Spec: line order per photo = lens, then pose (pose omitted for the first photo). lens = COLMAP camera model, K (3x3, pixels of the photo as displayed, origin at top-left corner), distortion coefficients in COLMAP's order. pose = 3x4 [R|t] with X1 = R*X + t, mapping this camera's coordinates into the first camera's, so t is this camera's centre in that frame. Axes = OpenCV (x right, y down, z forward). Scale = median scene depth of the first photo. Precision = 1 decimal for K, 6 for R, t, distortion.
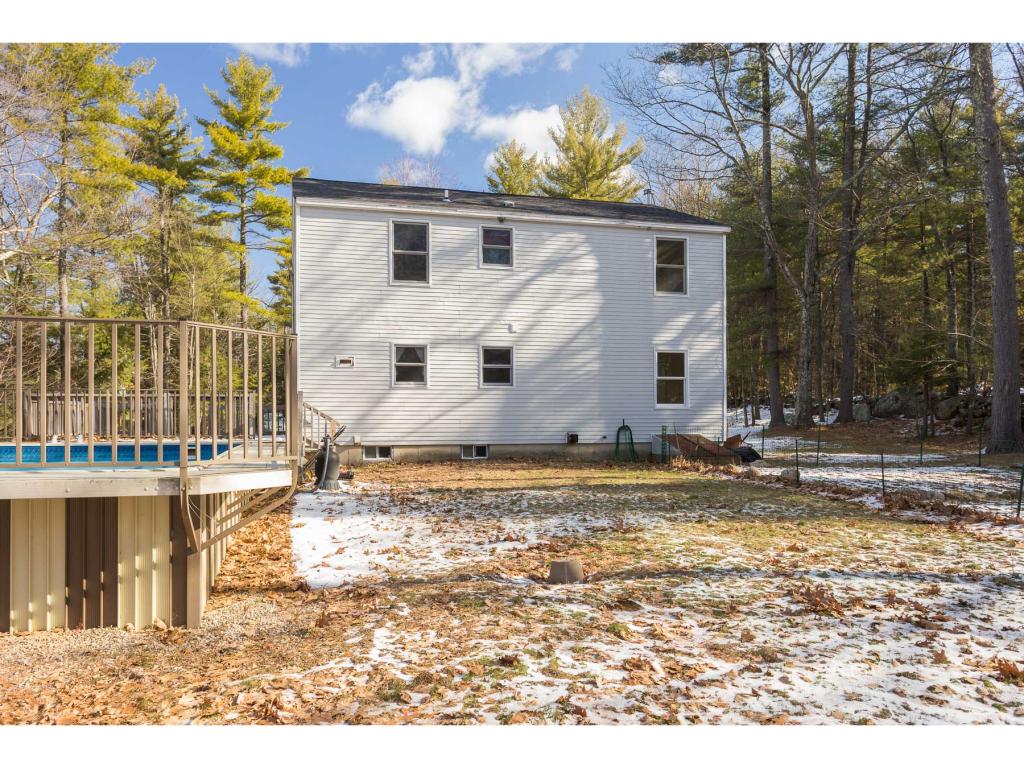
lens RADIAL K [[971.4, 0, 512.0], [0, 971.4, 384.0], [0, 0, 1]] dist [0.006894, 0.006908]
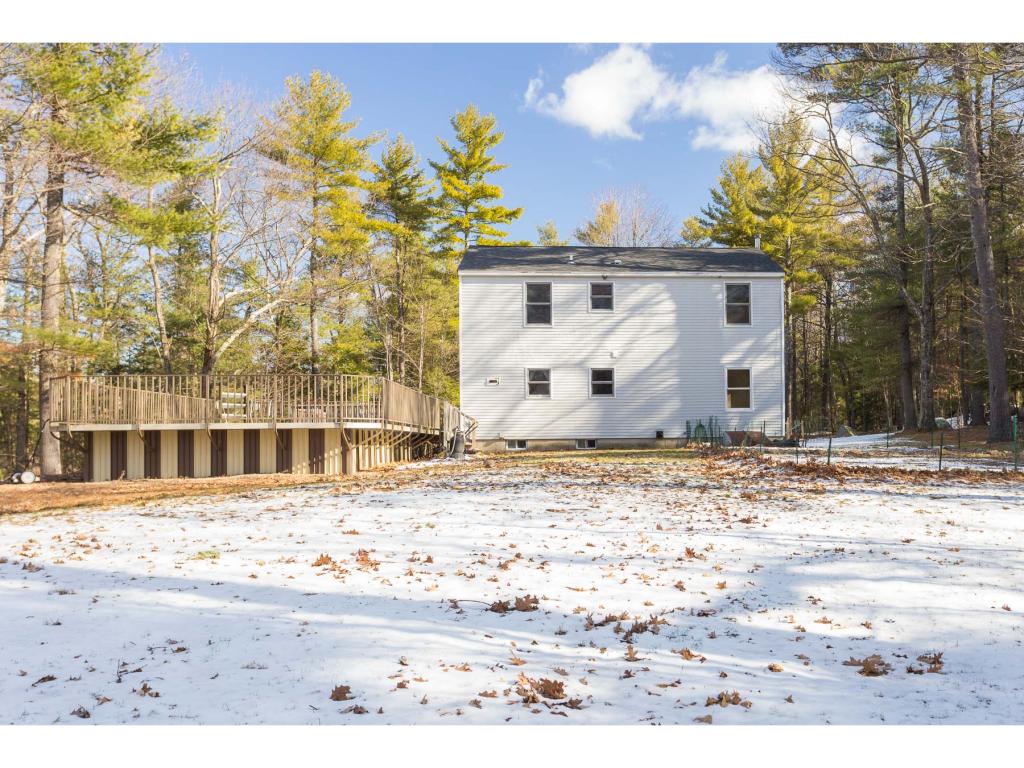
lens RADIAL K [[870.7, 0, 512.0], [0, 870.7, 384.0], [0, 0, 1]] dist [-0.002184, 0.003230]
pose [[0.977770, -0.019832, -0.208741, 0.118227], [0.016392, 0.999700, -0.018194, 0.004505], [0.209039, 0.014368, 0.977802, -0.246167]]
